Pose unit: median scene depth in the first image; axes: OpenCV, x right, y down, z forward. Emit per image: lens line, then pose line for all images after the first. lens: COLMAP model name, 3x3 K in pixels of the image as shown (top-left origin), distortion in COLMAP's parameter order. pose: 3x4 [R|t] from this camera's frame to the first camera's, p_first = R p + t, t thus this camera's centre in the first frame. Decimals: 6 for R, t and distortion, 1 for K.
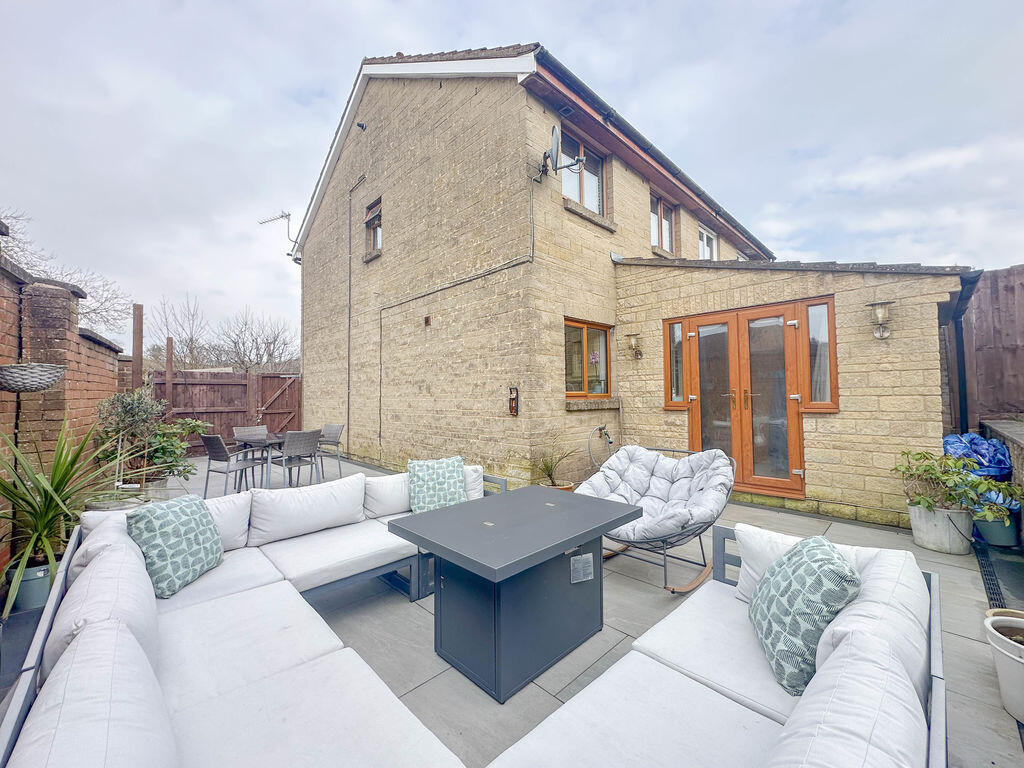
lens RADIAL K [[405.7, 0, 512.1], [0, 405.7, 383.3], [0, 0, 1]] dist [0.001060, -0.000128]
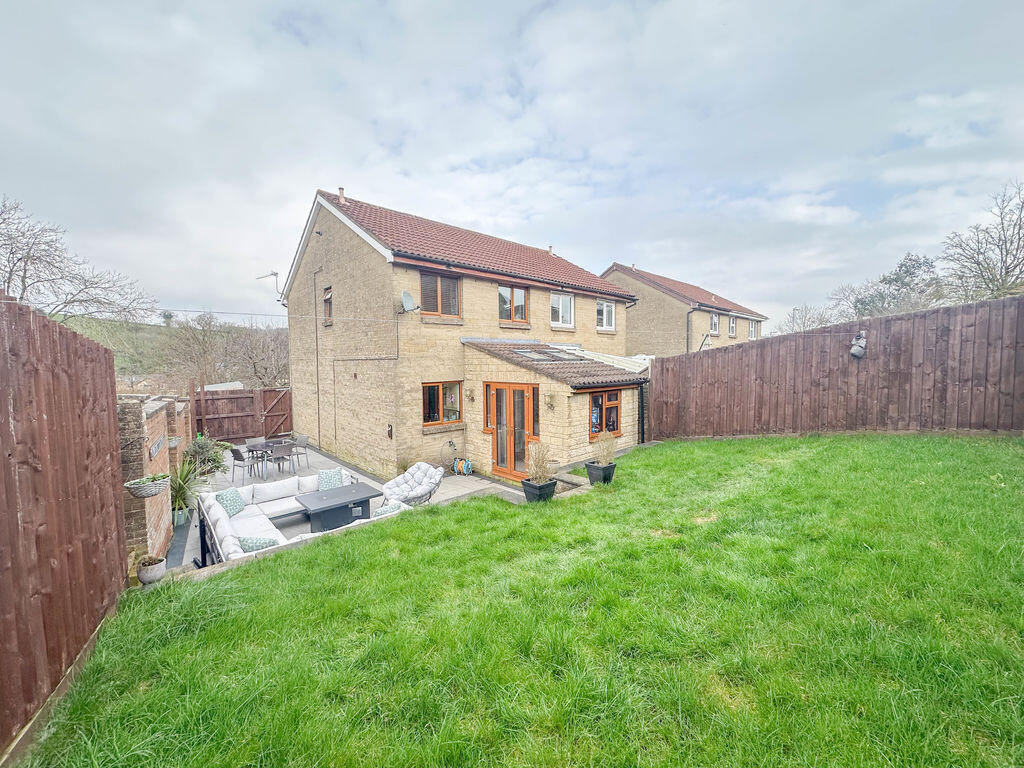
lens RADIAL K [[405.7, 0, 511.9], [0, 405.7, 383.4], [0, 0, 1]] dist [0.001060, -0.000128]
pose [[0.999789, 0.003584, -0.020228, 0.537898], [-0.001804, 0.996175, 0.087360, -0.305350], [0.020464, -0.087305, 0.995971, -0.759555]]
